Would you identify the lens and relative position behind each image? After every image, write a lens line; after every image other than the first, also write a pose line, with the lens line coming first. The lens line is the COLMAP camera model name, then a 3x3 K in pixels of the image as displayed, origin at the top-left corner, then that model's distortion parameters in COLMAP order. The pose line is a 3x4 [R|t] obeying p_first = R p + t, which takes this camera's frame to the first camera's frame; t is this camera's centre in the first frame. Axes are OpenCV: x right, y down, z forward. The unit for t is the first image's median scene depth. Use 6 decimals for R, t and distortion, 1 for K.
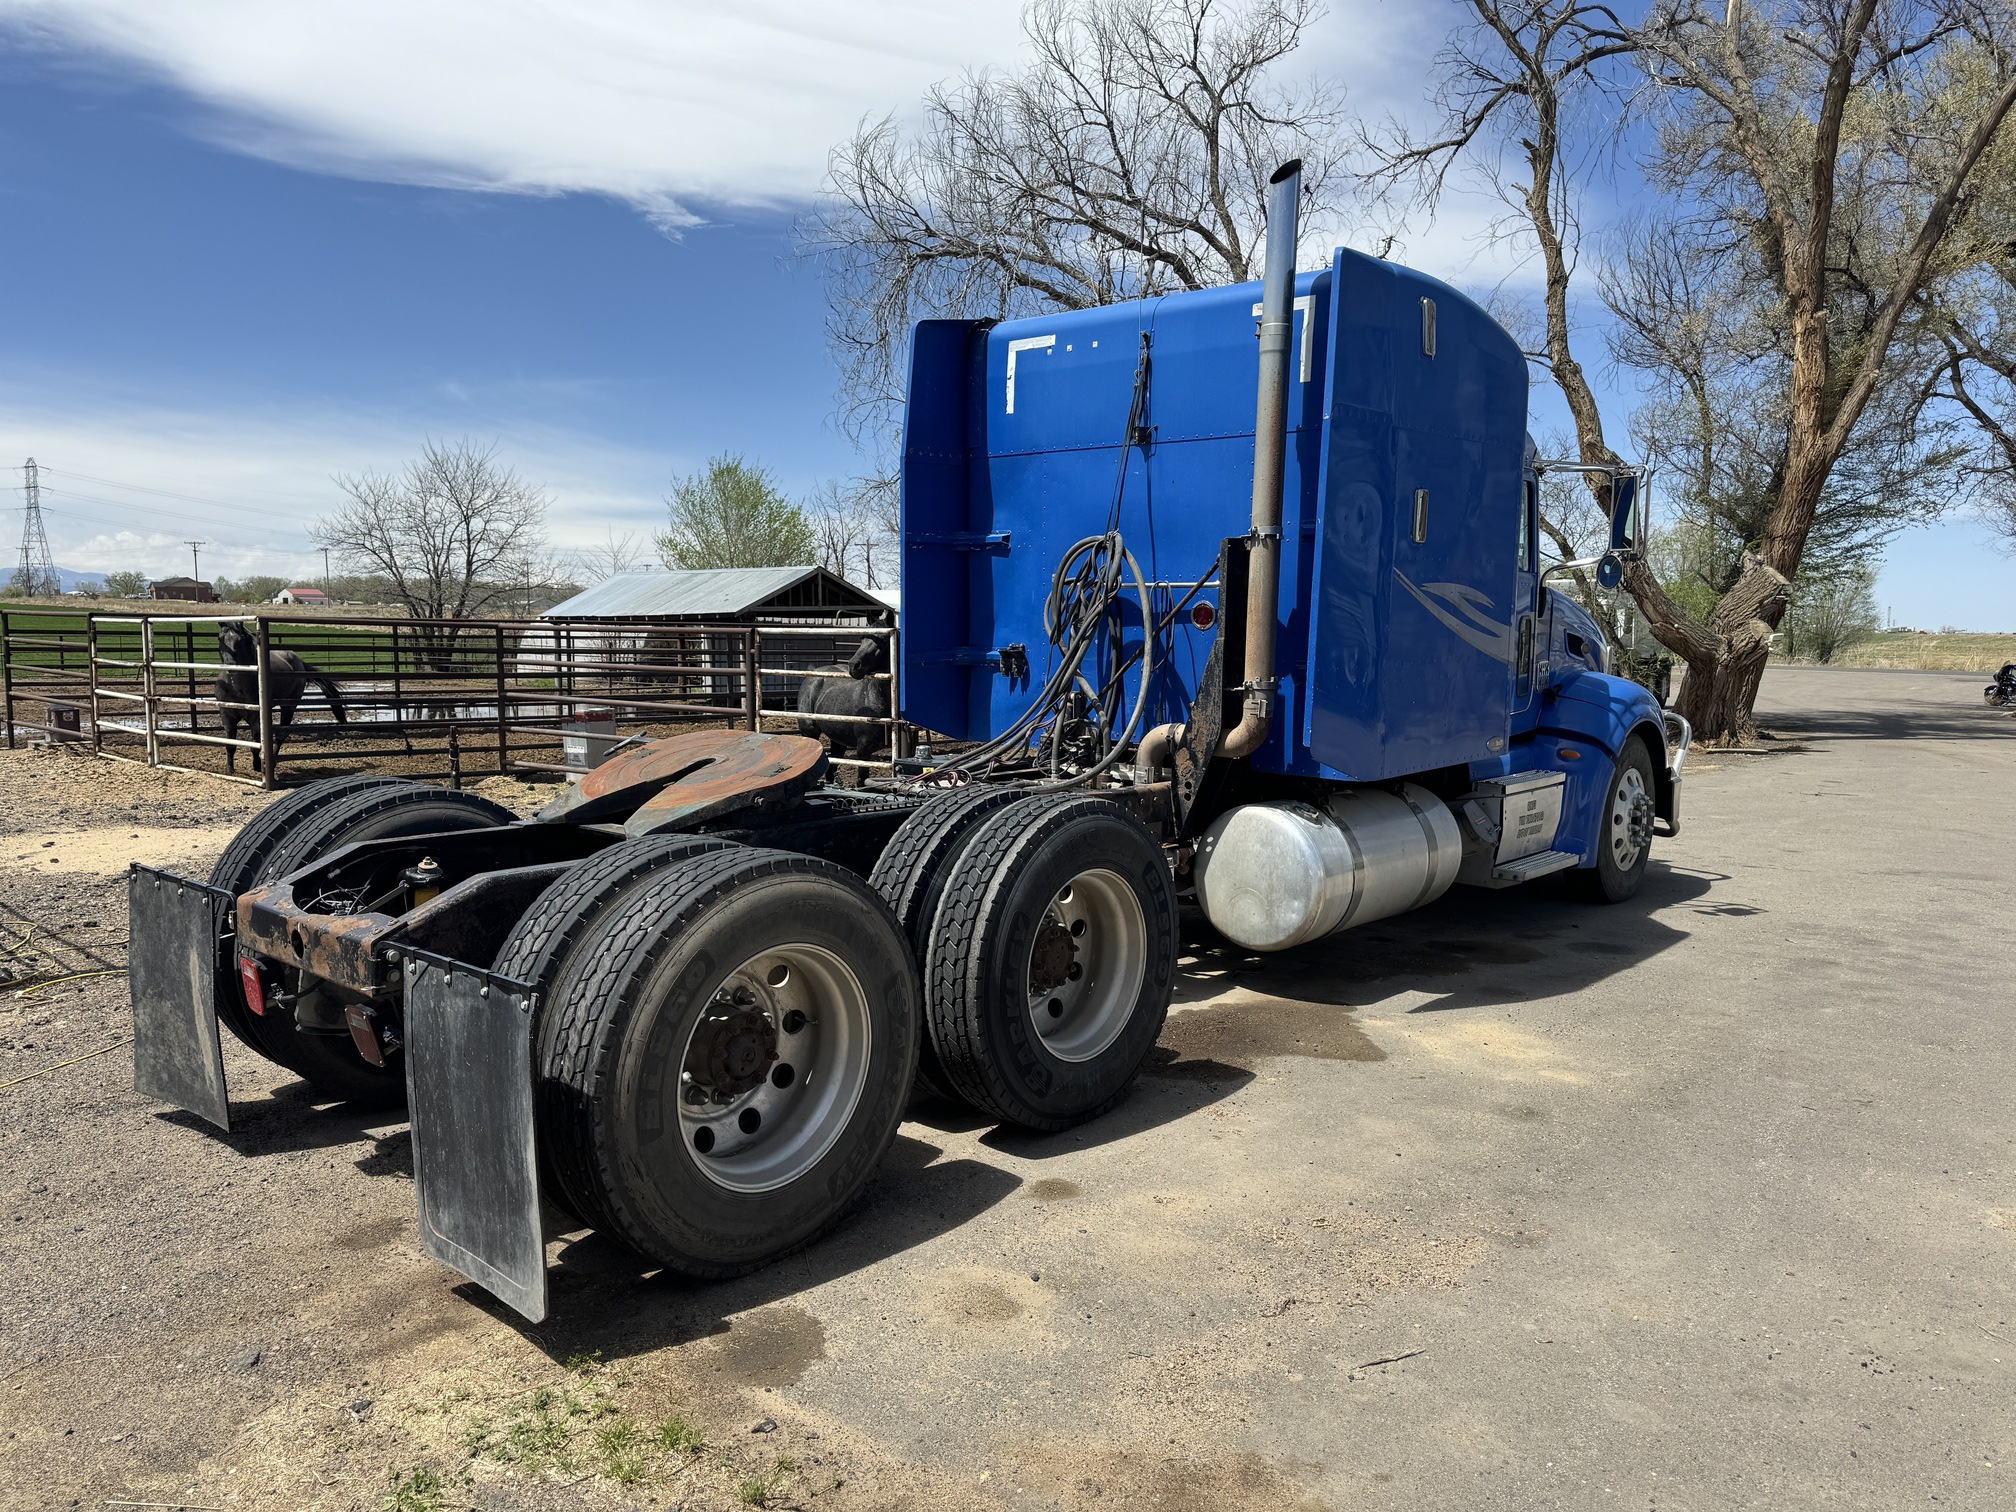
lens RADIAL K [[1400.8, 0, 990.8], [0, 1400.8, 762.1], [0, 0, 1]] dist [0.061938, -0.109590]
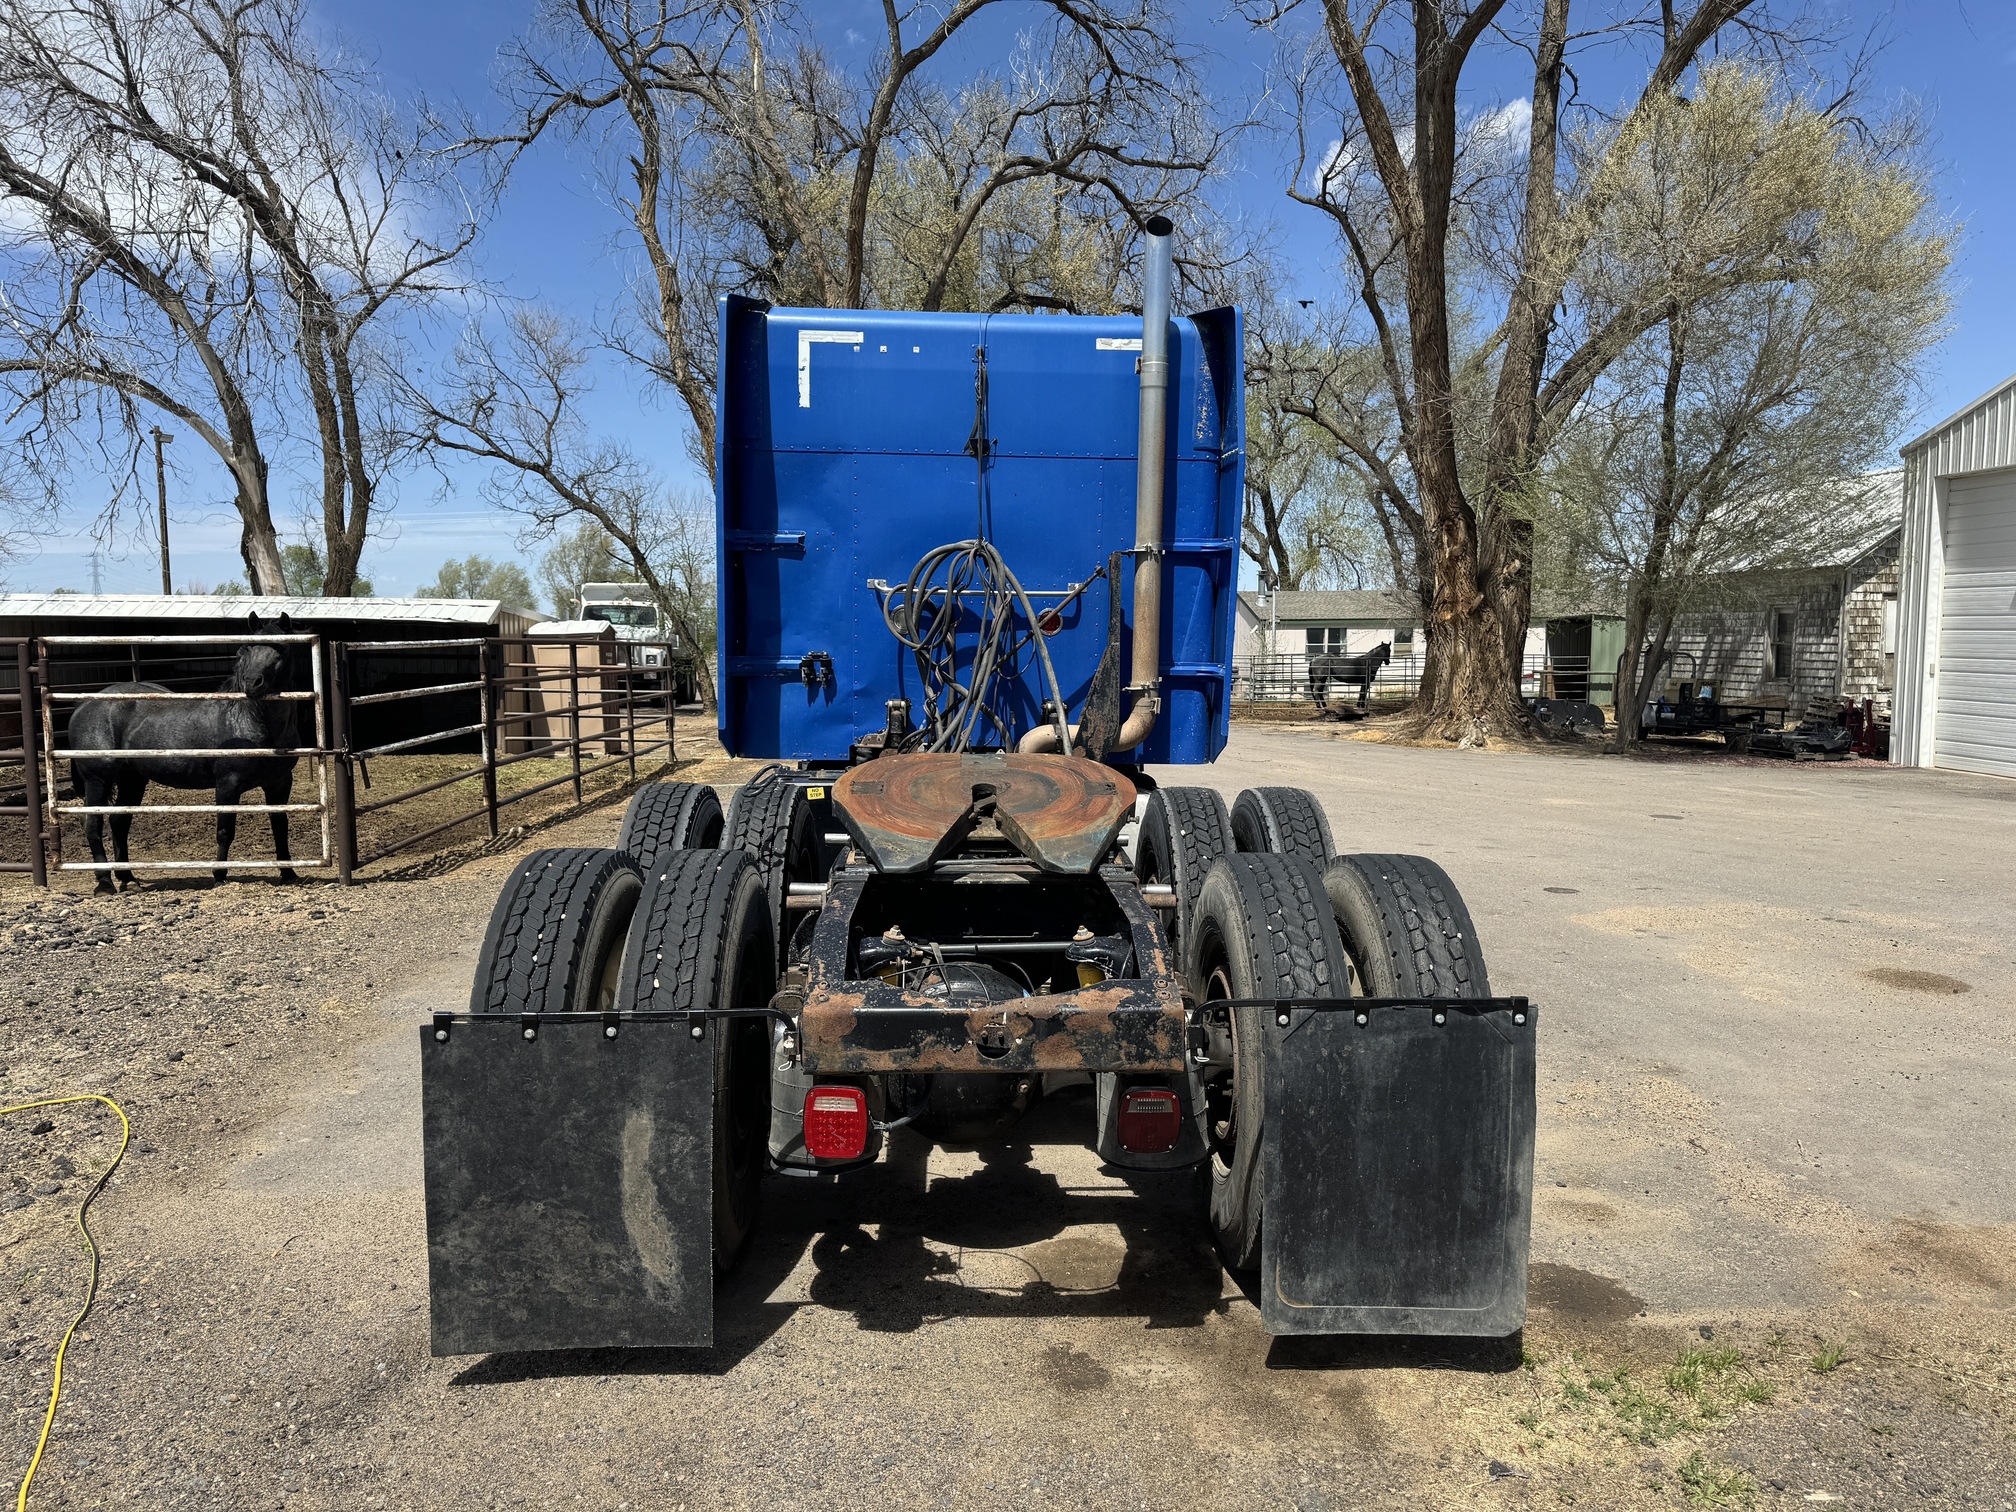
lens RADIAL K [[1426.0, 0, 1008.0], [0, 1426.0, 756.0], [0, 0, 1]] dist [0.006391, -0.007664]
pose [[0.724181, -0.068226, 0.686227, -0.653213], [0.072005, 0.997136, 0.023150, -0.032309], [-0.685840, 0.032646, 0.727019, 0.257108]]
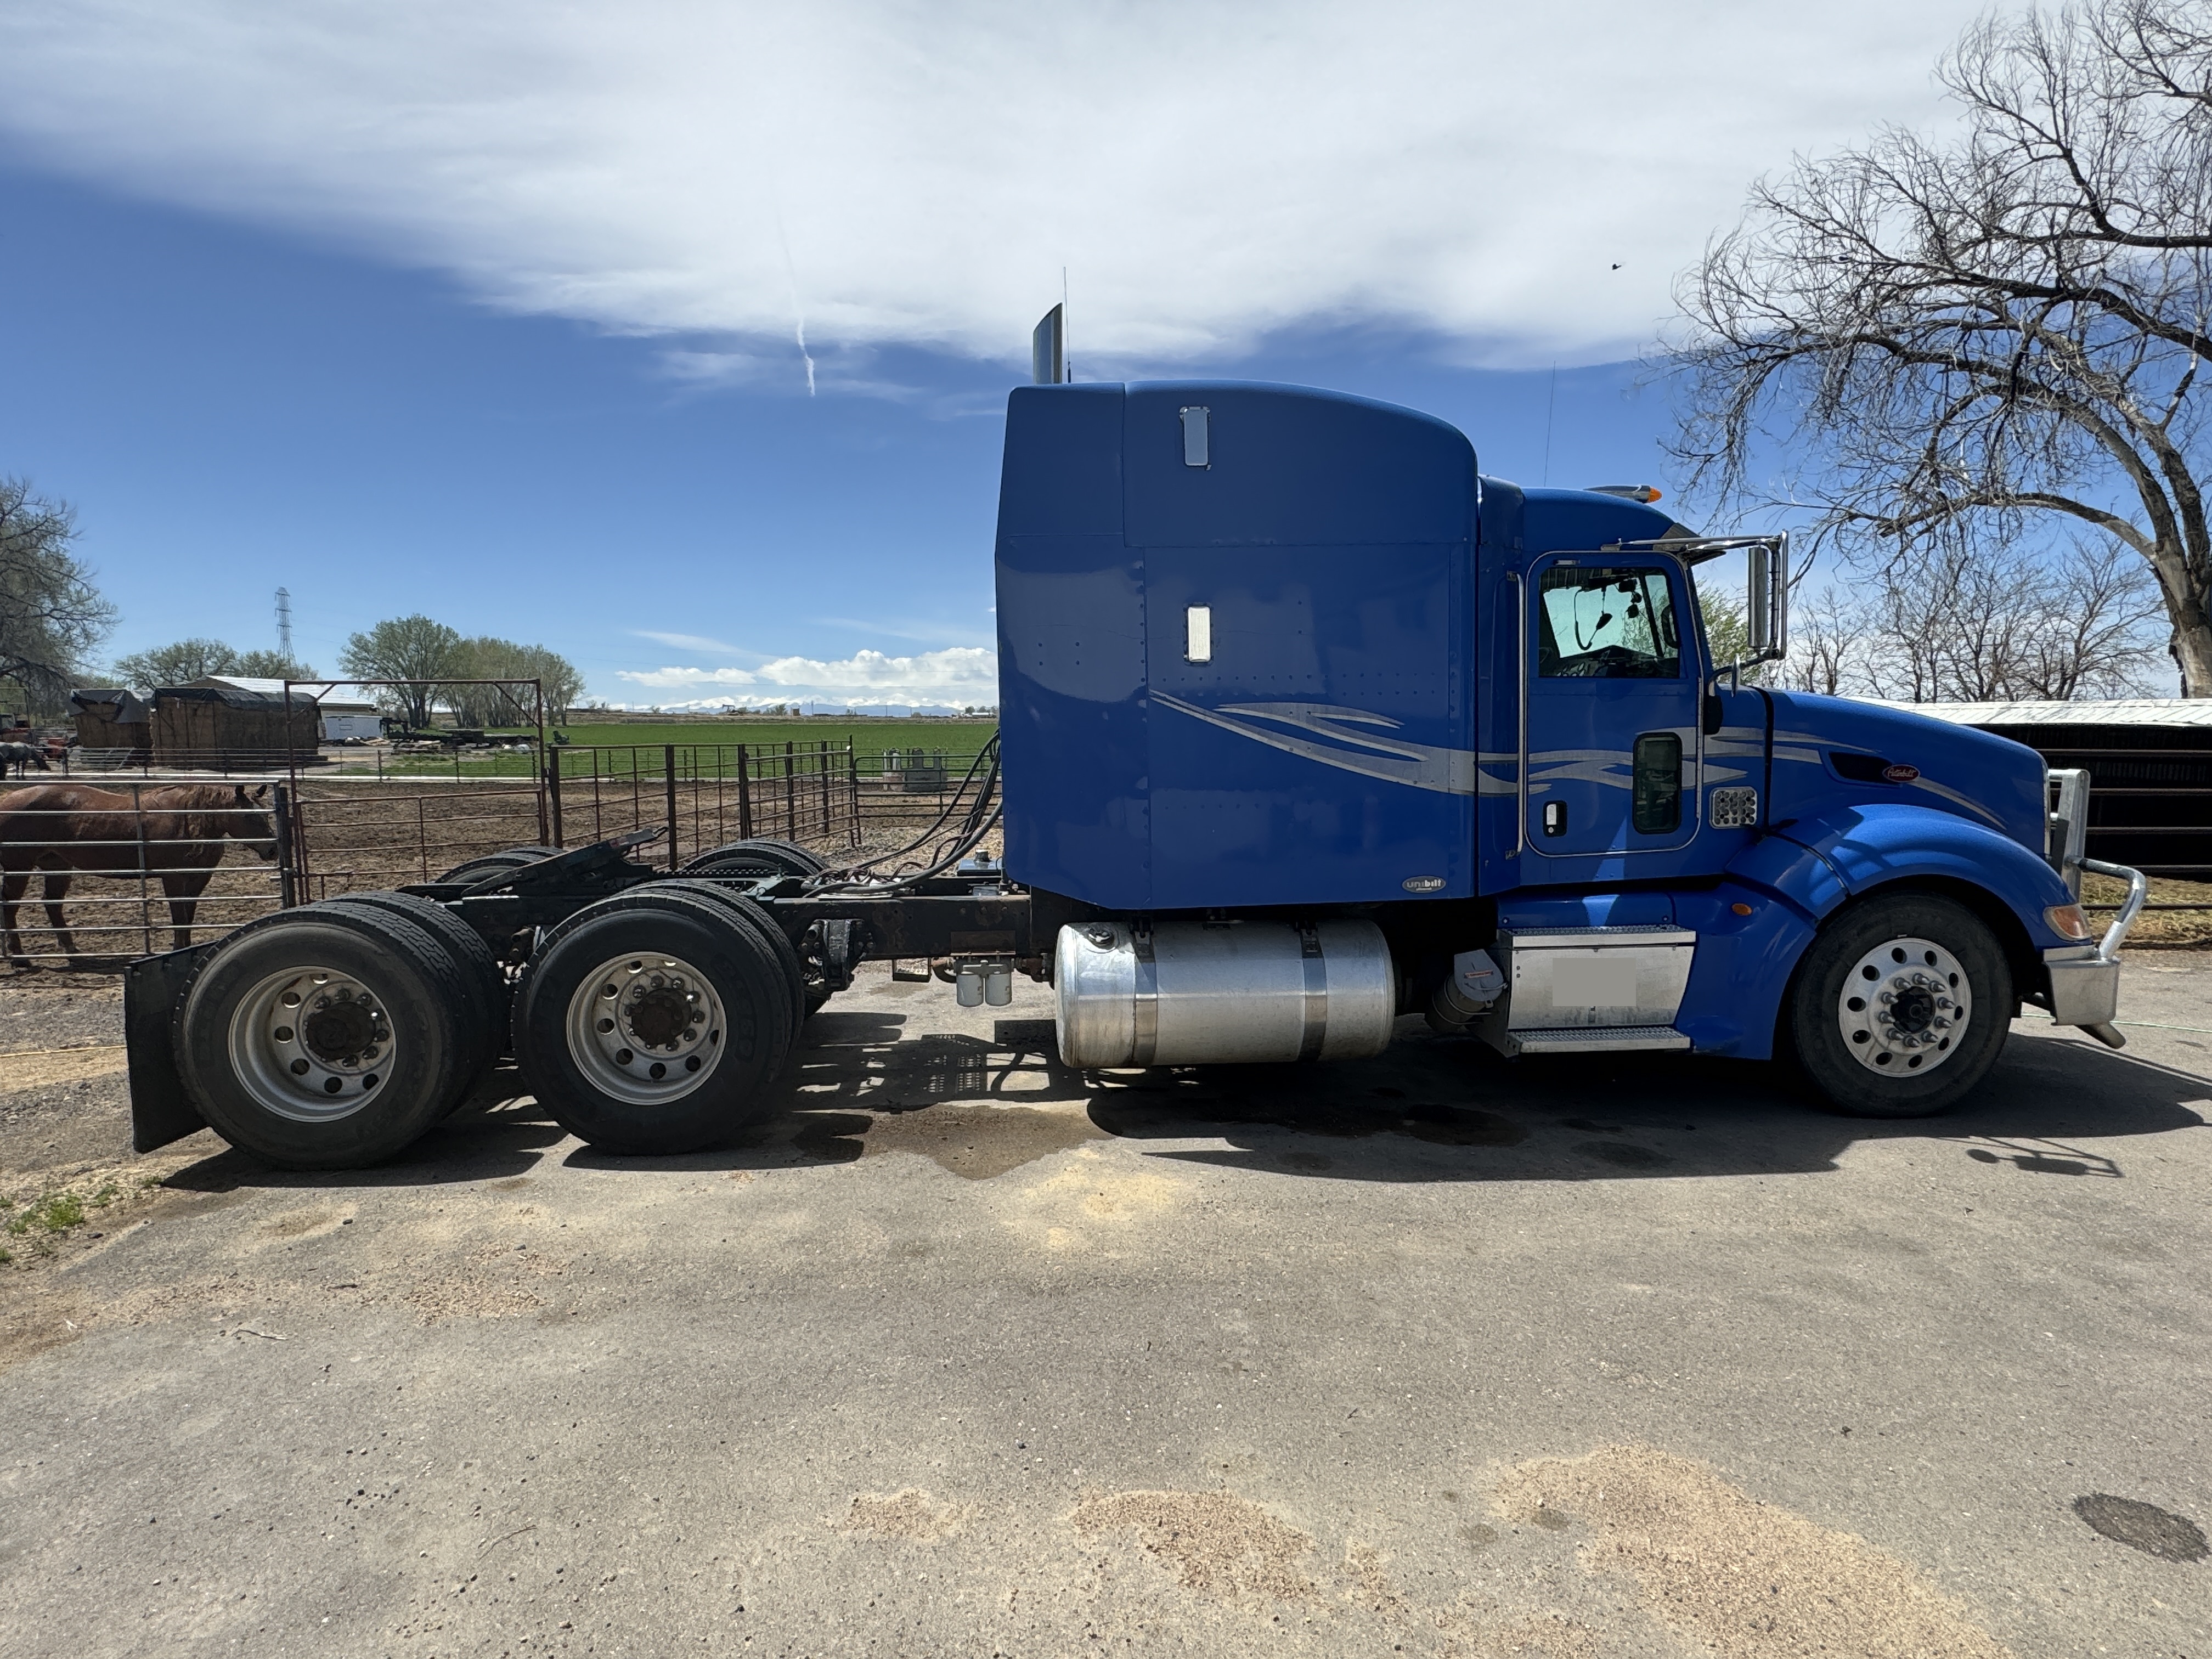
lens RADIAL K [[1209.0, 0, 1100.5], [0, 1209.0, 829.5], [0, 0, 1]] dist [-0.008262, 0.001632]
pose [[0.725396, 0.041795, -0.687061, 0.823287], [-0.055806, 0.998440, 0.001816, -0.041808], [0.686065, 0.037025, 0.726597, 0.371558]]
